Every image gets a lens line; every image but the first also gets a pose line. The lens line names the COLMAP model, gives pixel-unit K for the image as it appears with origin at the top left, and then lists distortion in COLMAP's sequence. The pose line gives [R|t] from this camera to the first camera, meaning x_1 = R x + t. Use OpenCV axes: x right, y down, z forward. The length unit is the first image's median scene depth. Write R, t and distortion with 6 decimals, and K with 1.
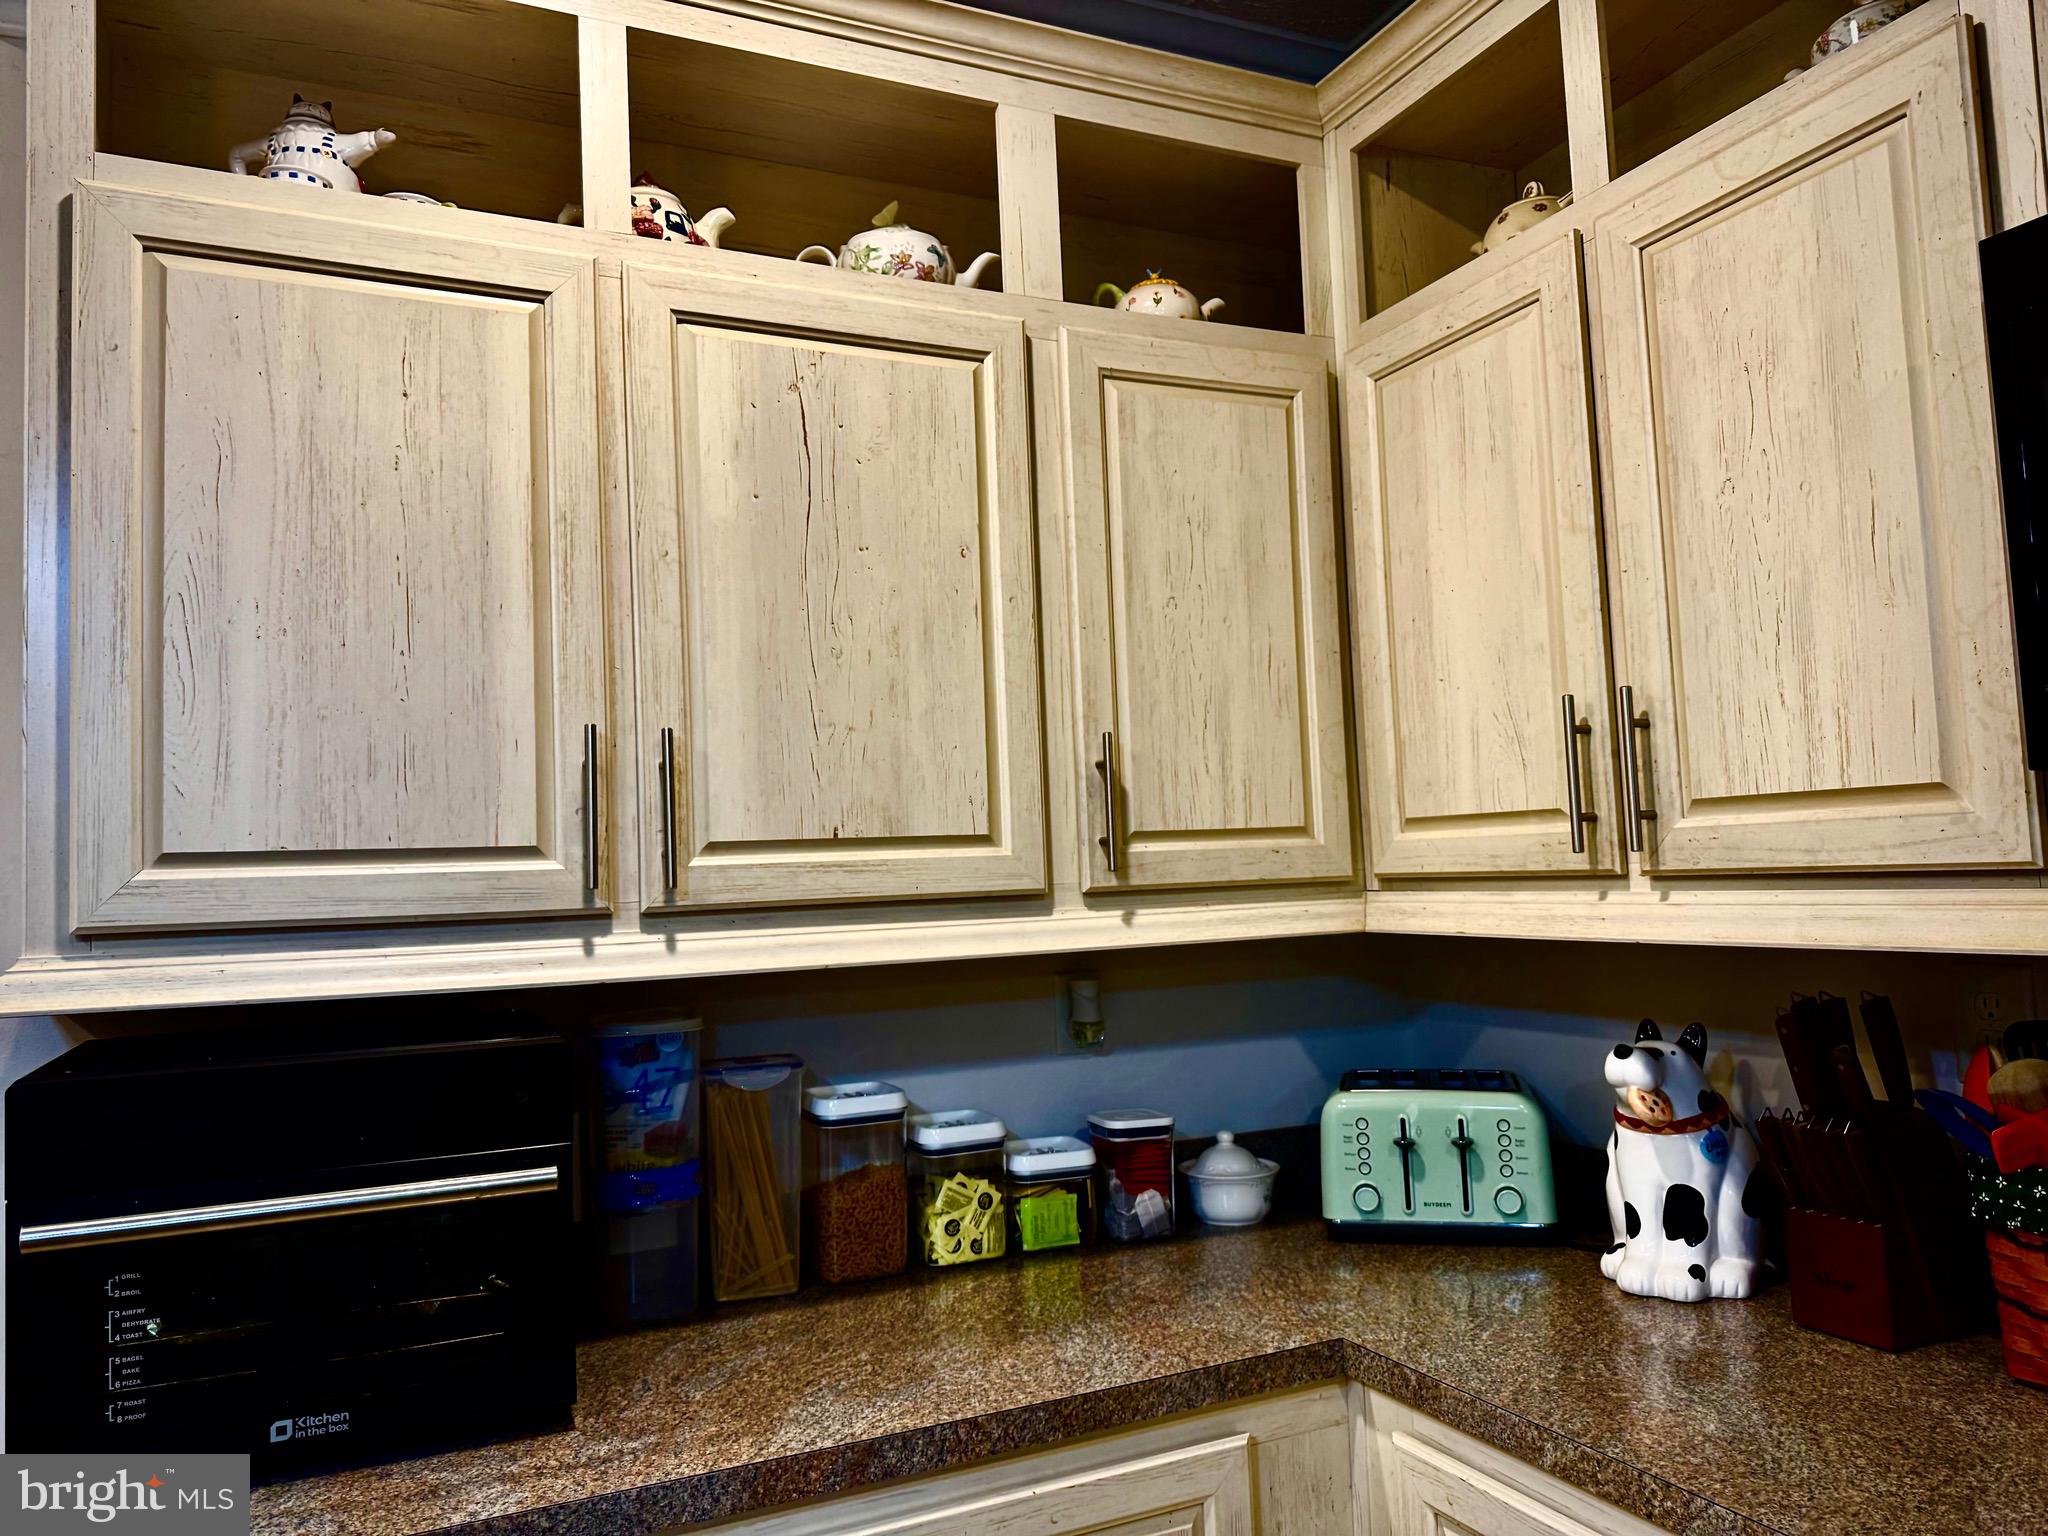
lens RADIAL K [[1459.6, 0, 1024.7], [0, 1459.6, 771.0], [0, 0, 1]] dist [0.010227, -0.002183]
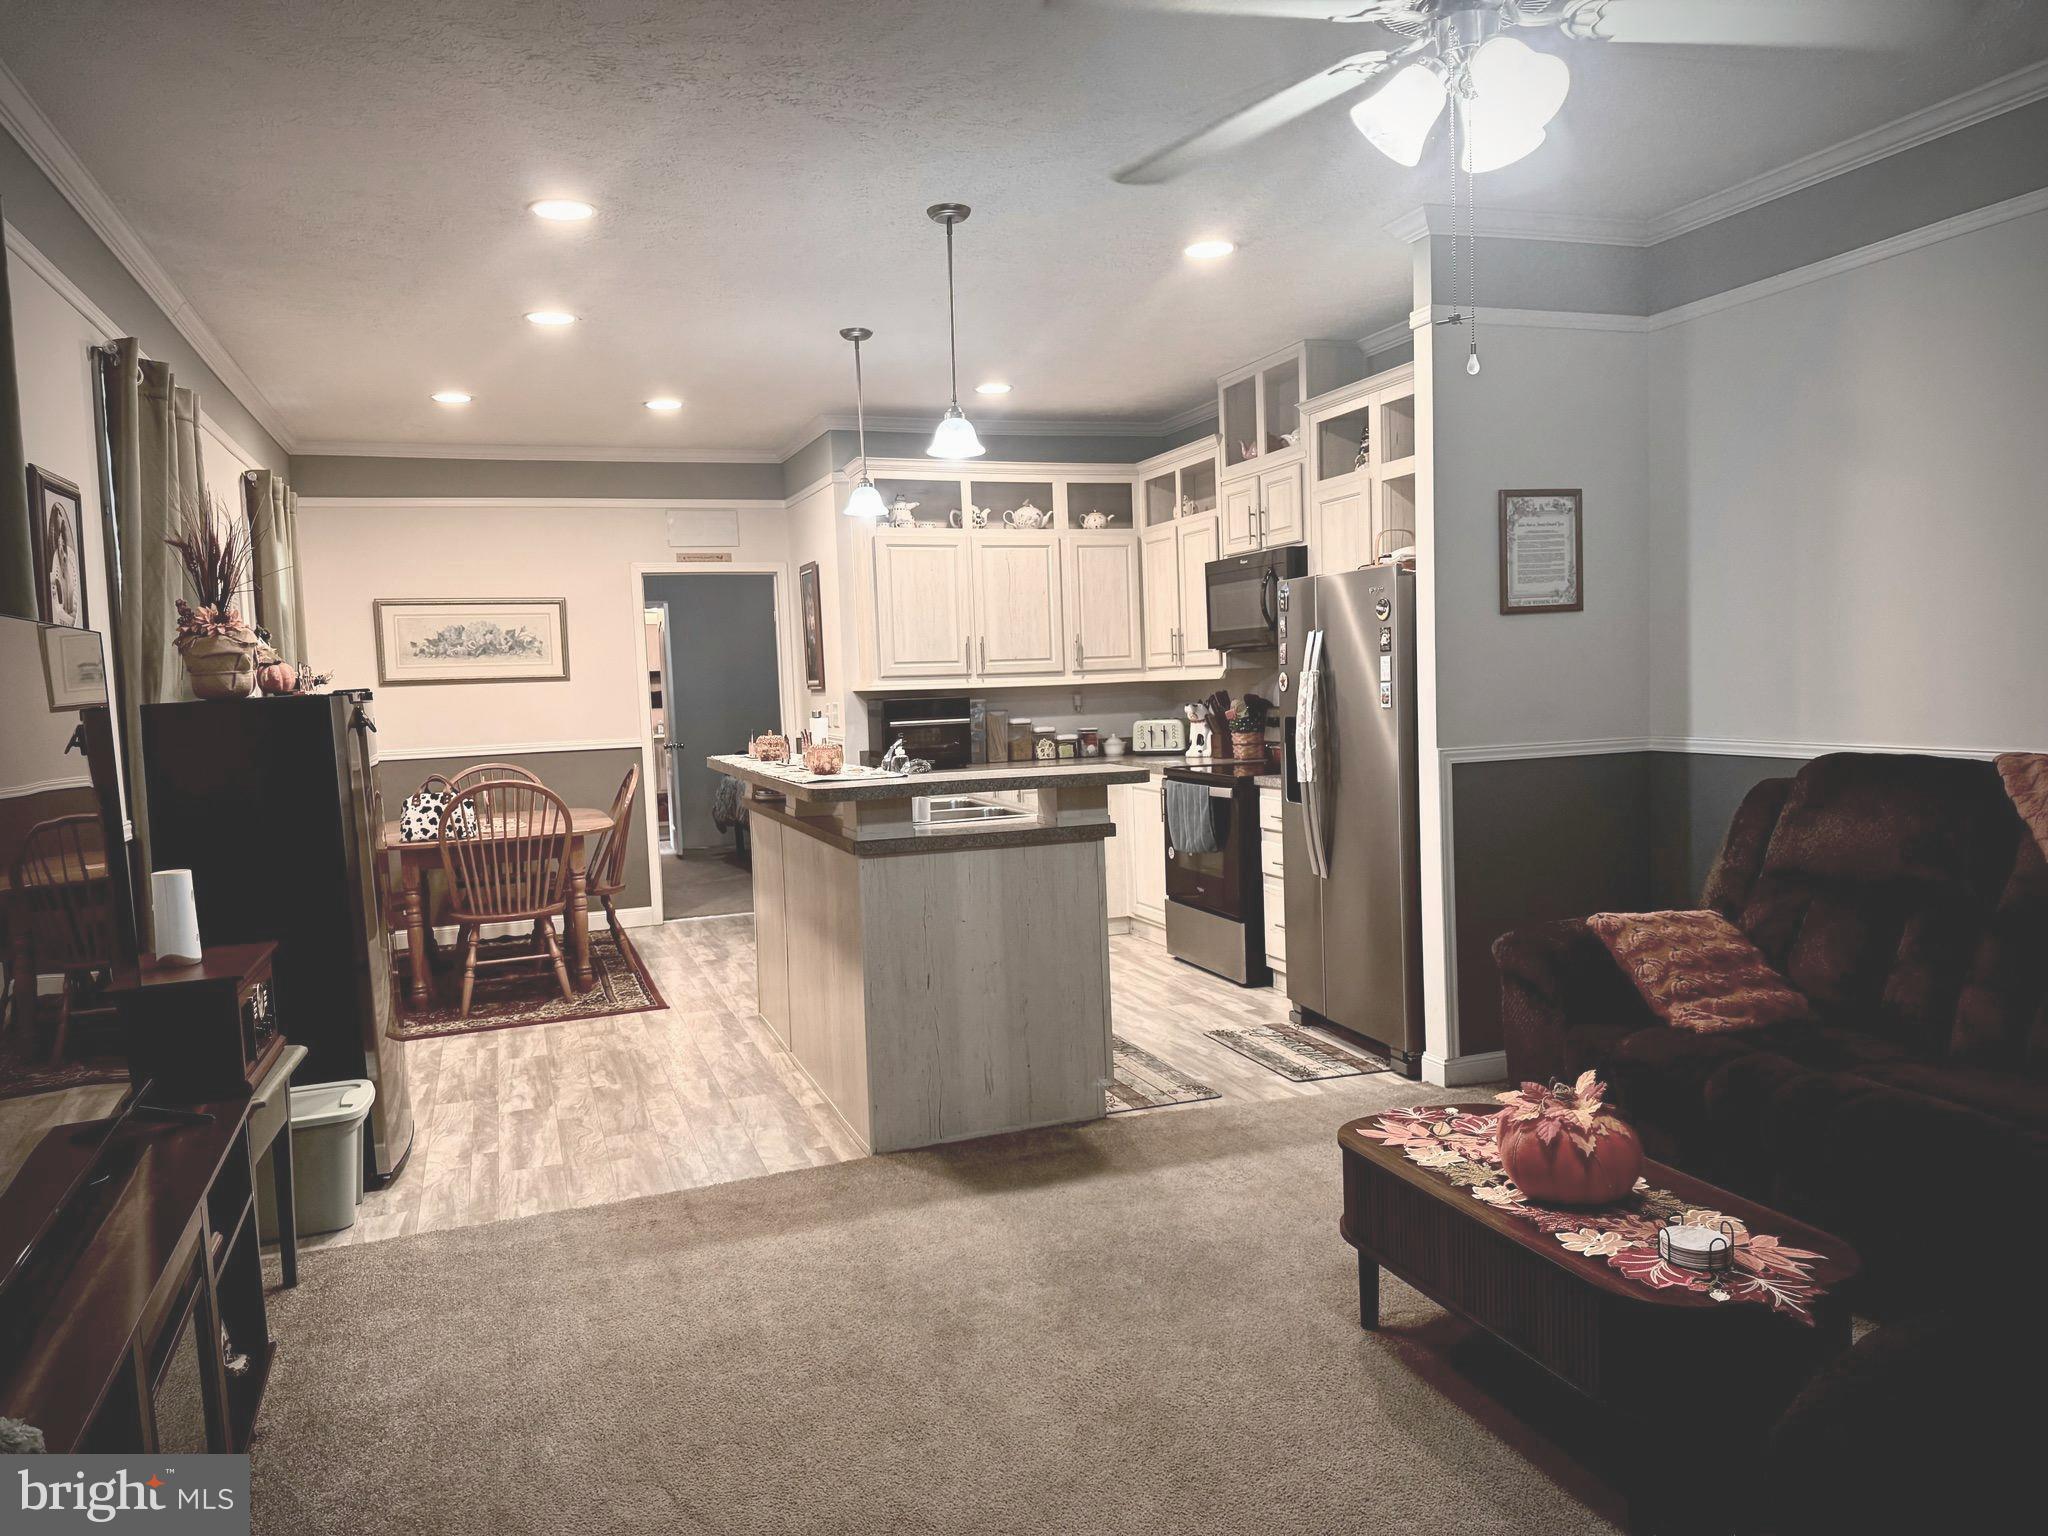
lens RADIAL K [[1459.6, 0, 1019.3], [0, 1459.6, 771.1], [0, 0, 1]] dist [0.010227, -0.002183]
pose [[0.997160, 0.004884, -0.075154, 0.203154], [0.005147, 0.991142, 0.132707, -0.191774], [0.075136, -0.132717, 0.988302, -3.226173]]
